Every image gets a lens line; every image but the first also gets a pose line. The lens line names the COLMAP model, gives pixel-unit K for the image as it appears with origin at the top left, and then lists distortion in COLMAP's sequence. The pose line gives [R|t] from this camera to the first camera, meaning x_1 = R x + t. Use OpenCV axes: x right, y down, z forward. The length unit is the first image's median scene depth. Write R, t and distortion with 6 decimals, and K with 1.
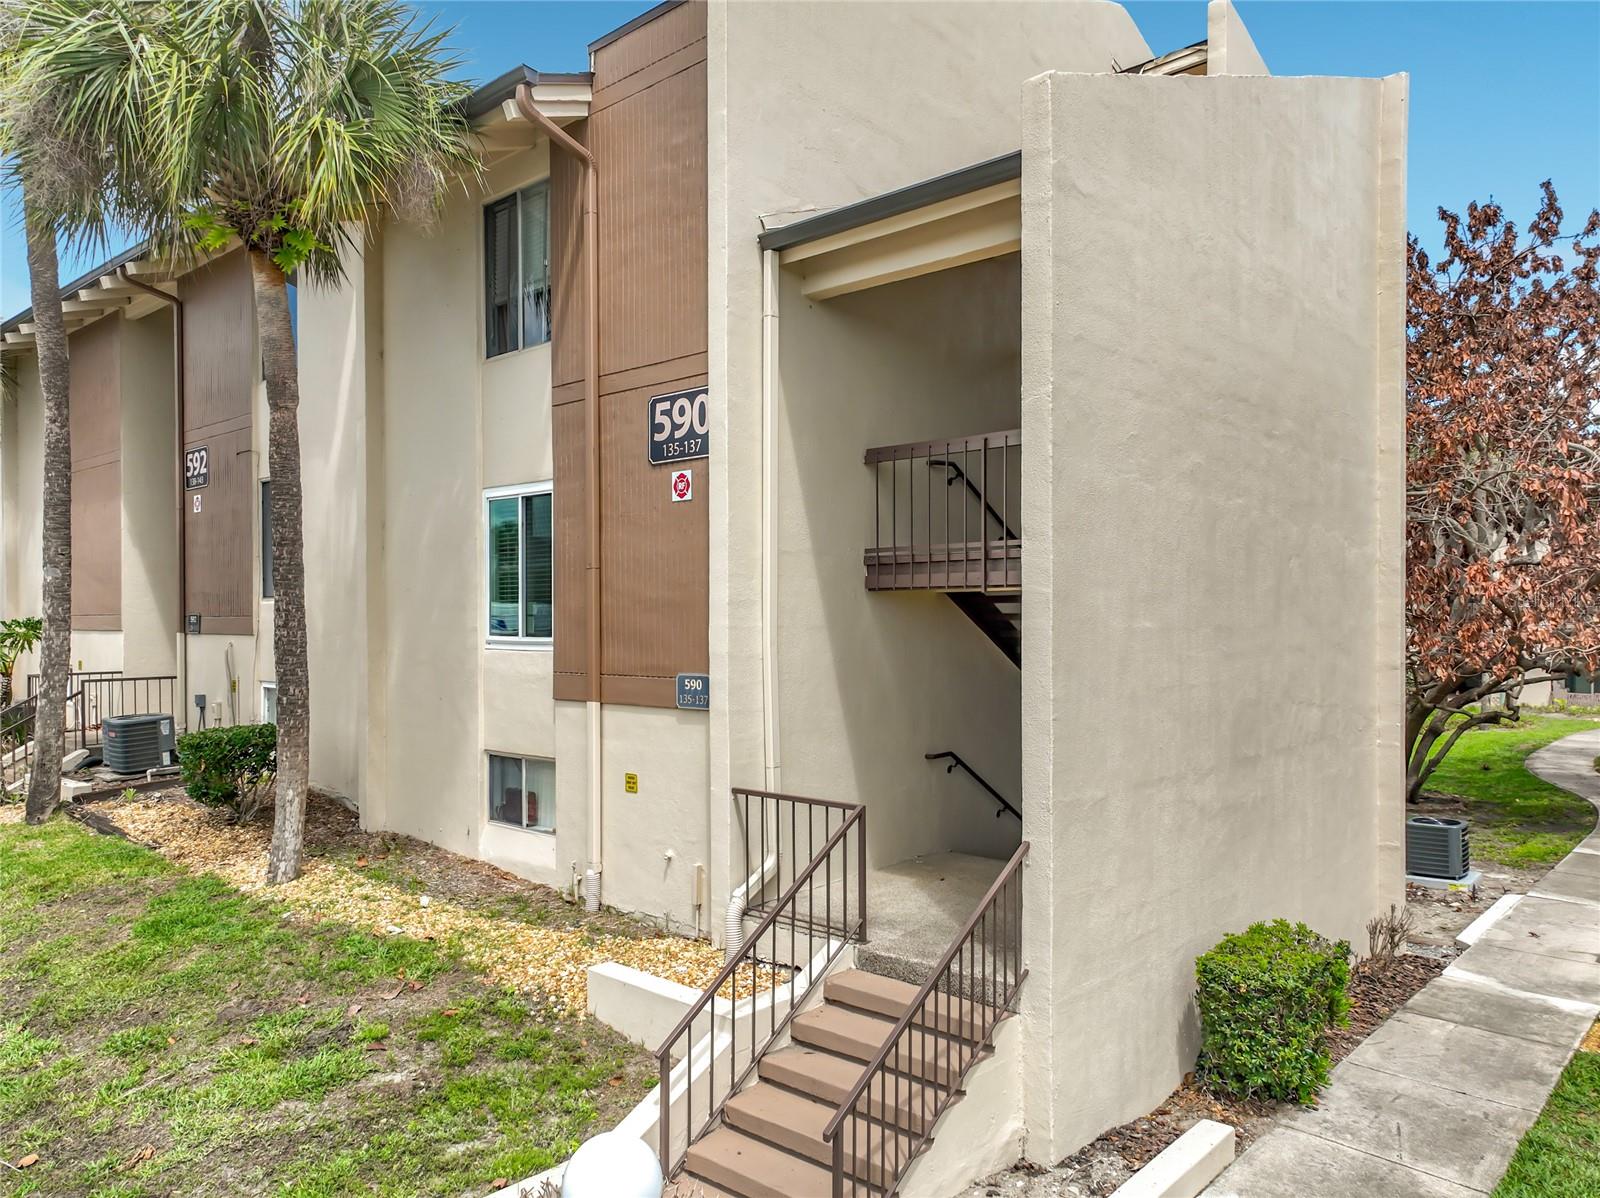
lens RADIAL K [[1121.5, 0, 799.6], [0, 1121.5, 616.8], [0, 0, 1]] dist [0.064531, 0.000577]
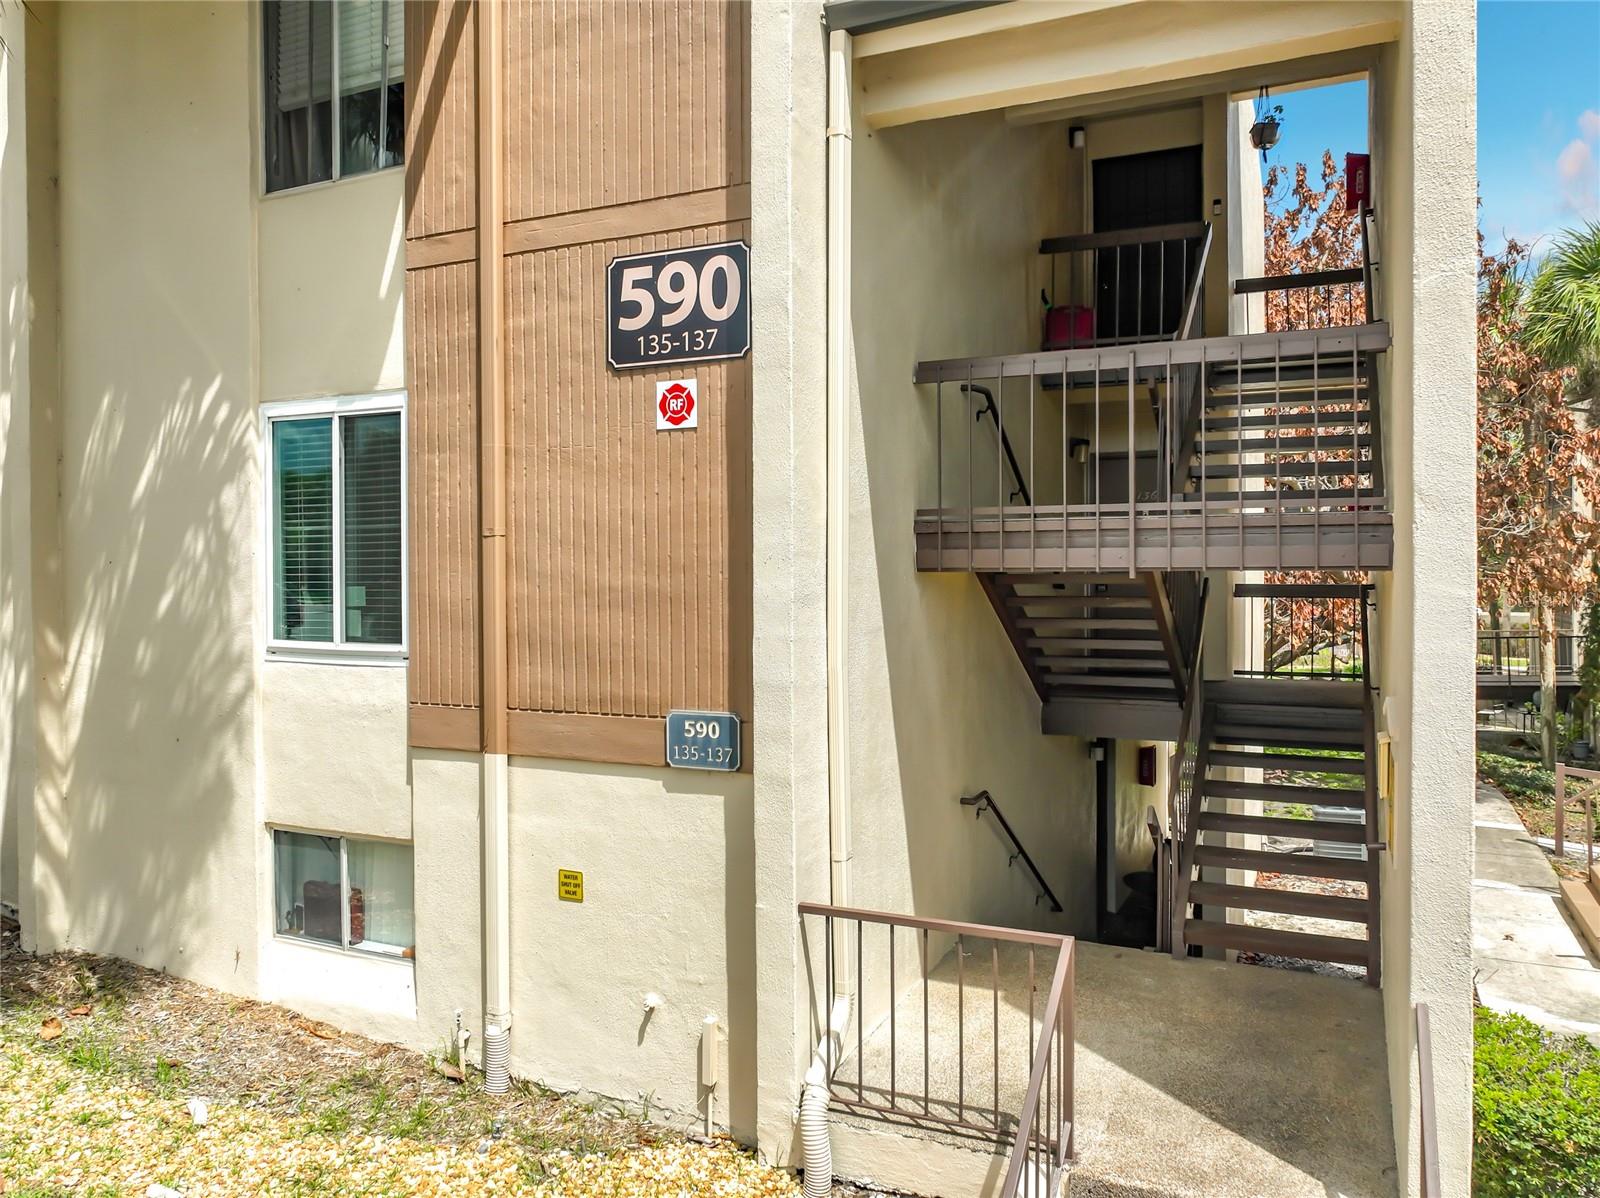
lens RADIAL K [[1119.9, 0, 800.0], [0, 1119.9, 599.0], [0, 0, 1]] dist [-0.002282, 0.003658]
pose [[0.953649, -0.001487, 0.300917, -0.210911], [-0.004134, 0.999829, 0.018042, -0.020645], [-0.300892, -0.018449, 0.953480, 0.372412]]
